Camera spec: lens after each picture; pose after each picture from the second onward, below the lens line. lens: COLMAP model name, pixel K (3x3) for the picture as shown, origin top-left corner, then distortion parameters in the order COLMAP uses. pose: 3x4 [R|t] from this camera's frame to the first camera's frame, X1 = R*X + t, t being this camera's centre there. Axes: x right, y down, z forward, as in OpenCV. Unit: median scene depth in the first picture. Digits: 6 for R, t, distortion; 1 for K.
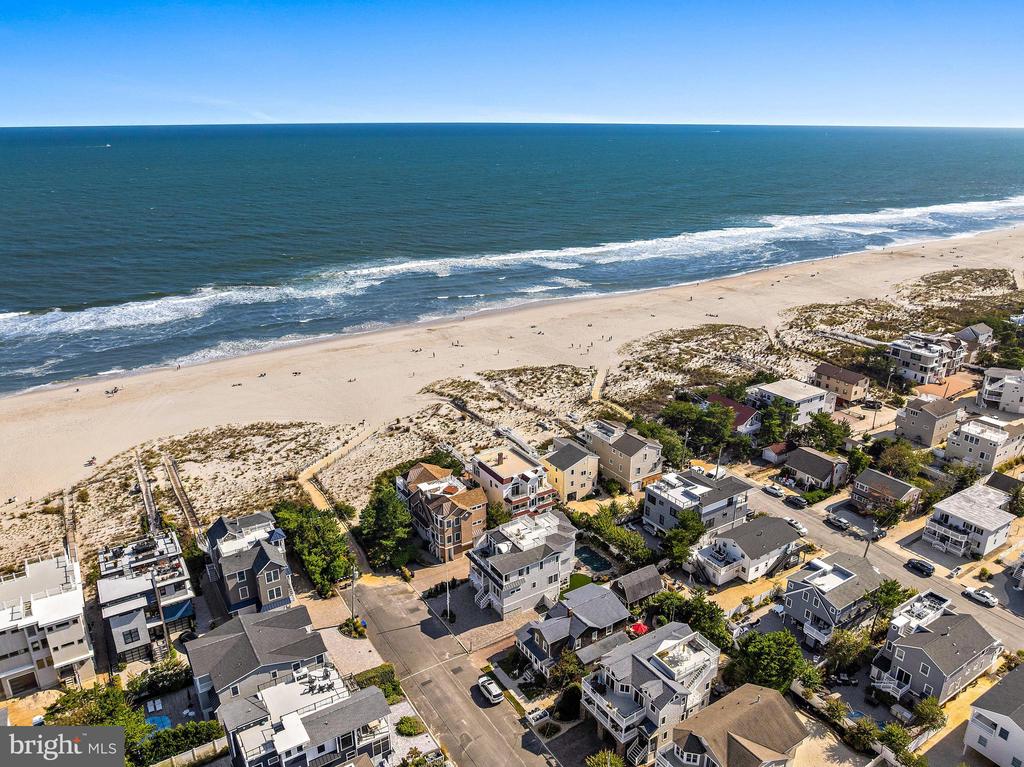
lens RADIAL K [[720.2, 0, 512.0], [0, 720.2, 383.5], [0, 0, 1]] dist [-0.029408, -0.002688]
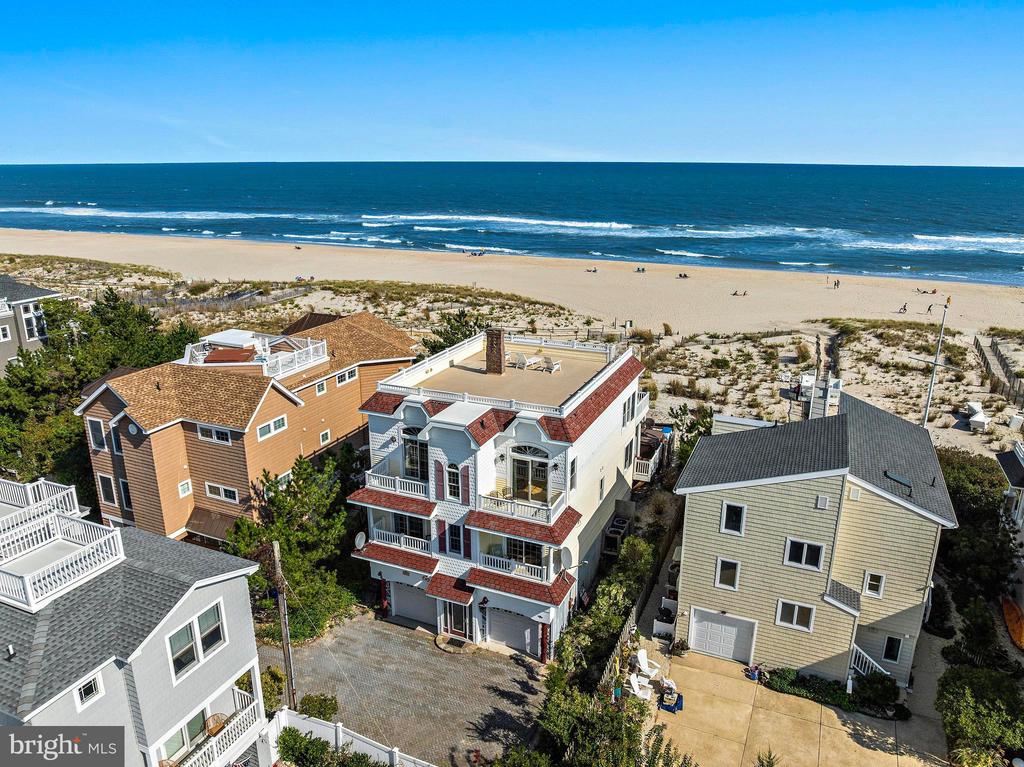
lens RADIAL K [[720.2, 0, 512.0], [0, 720.2, 383.5], [0, 0, 1]] dist [-0.029408, -0.002688]
pose [[0.555558, 0.245289, -0.794474, 0.157892], [-0.289696, 0.952728, 0.091571, 0.070482], [0.779379, 0.179282, 0.600355, 0.662903]]
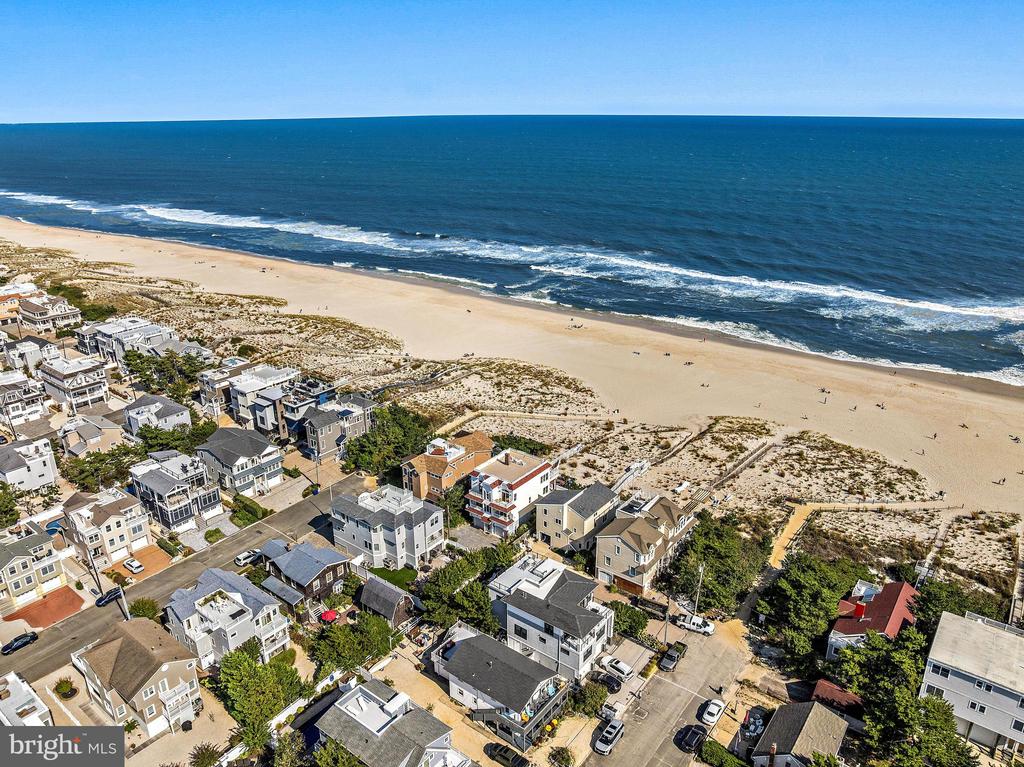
lens RADIAL K [[720.2, 0, 512.0], [0, 720.2, 383.5], [0, 0, 1]] dist [-0.029408, -0.002688]
pose [[0.338707, 0.329865, -0.881174, 0.632934], [-0.323764, 0.920199, 0.220024, -0.160007], [0.883433, 0.210769, 0.418476, 0.451352]]
